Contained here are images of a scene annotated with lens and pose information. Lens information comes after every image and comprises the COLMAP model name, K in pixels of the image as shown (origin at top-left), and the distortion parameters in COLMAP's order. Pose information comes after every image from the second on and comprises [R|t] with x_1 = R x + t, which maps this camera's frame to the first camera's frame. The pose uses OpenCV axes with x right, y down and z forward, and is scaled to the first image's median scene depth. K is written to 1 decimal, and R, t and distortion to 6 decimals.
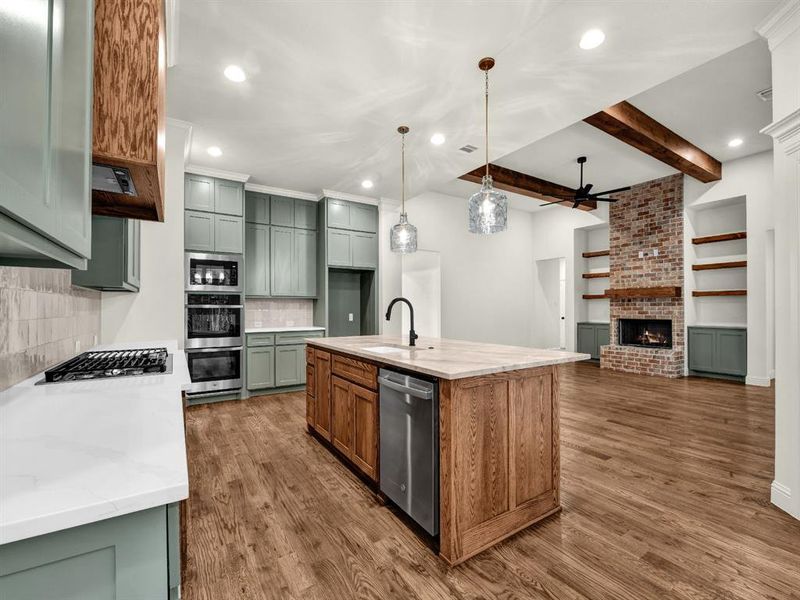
lens RADIAL K [[365.6, 0, 394.0], [0, 365.6, 306.1], [0, 0, 1]] dist [0.012559, 0.001510]
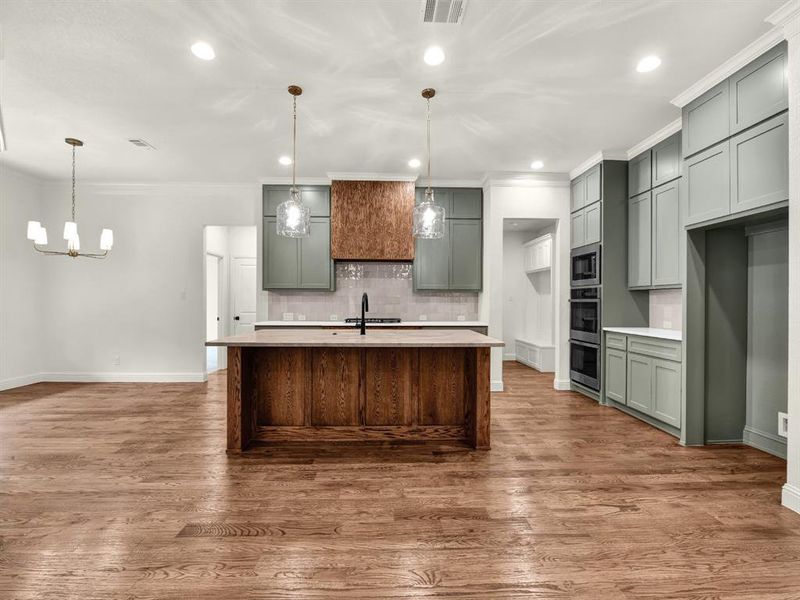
lens RADIAL K [[351.1, 0, 407.8], [0, 351.1, 302.3], [0, 0, 1]] dist [-0.003842, -0.000002]
pose [[-0.493158, -0.001649, -0.869938, 0.430750], [0.001816, 0.999994, -0.002925, 0.005293], [0.869938, -0.003022, -0.493152, 0.771154]]
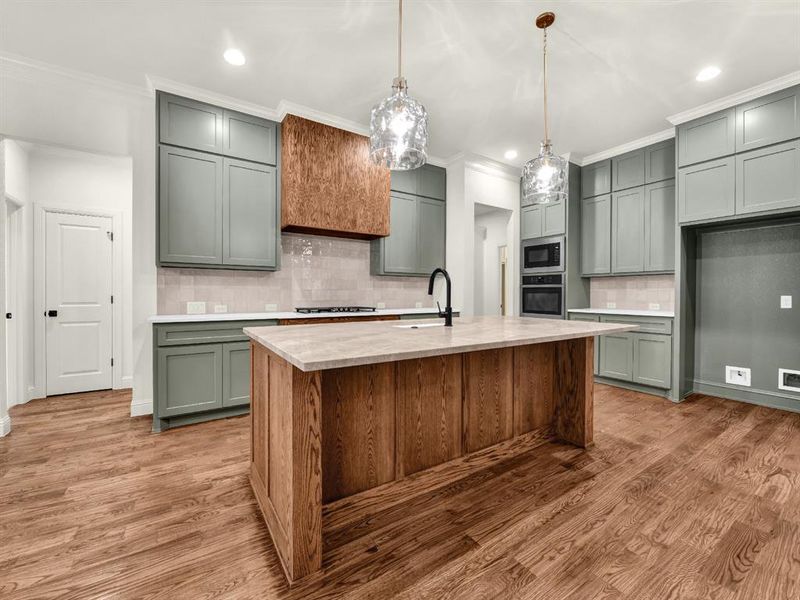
lens RADIAL K [[320.4, 0, 411.0], [0, 320.4, 295.8], [0, 0, 1]] dist [-0.002551, -0.003017]
pose [[0.034540, 0.004504, -0.999393, 0.348908], [0.003756, 0.999982, 0.004636, 0.017708], [0.999396, -0.003914, 0.034522, 0.413401]]
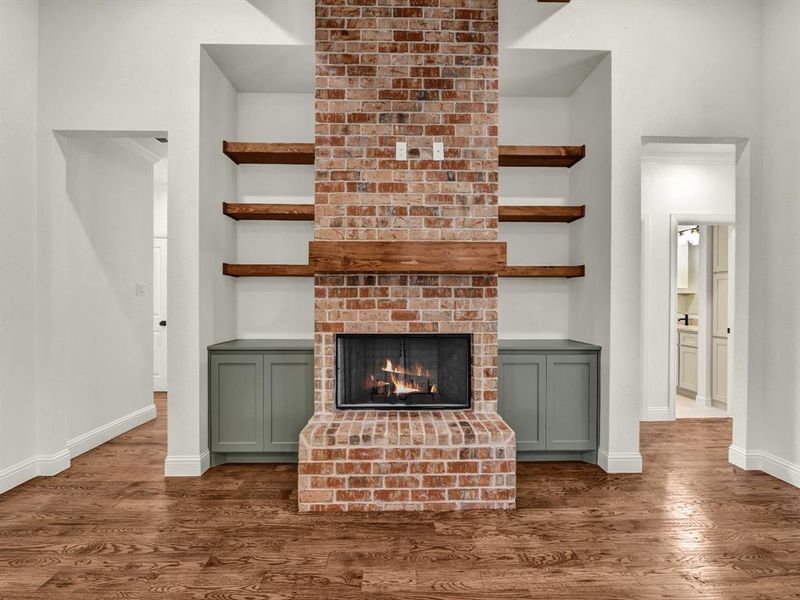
lens RADIAL K [[343.7, 0, 407.5], [0, 343.7, 301.5], [0, 0, 1]] dist [-0.011425, -0.000183]
pose [[0.504108, -0.003601, 0.863633, 0.410665], [-0.009439, 0.999909, 0.009679, 0.000868], [-0.863589, -0.013032, 0.504028, 0.871884]]
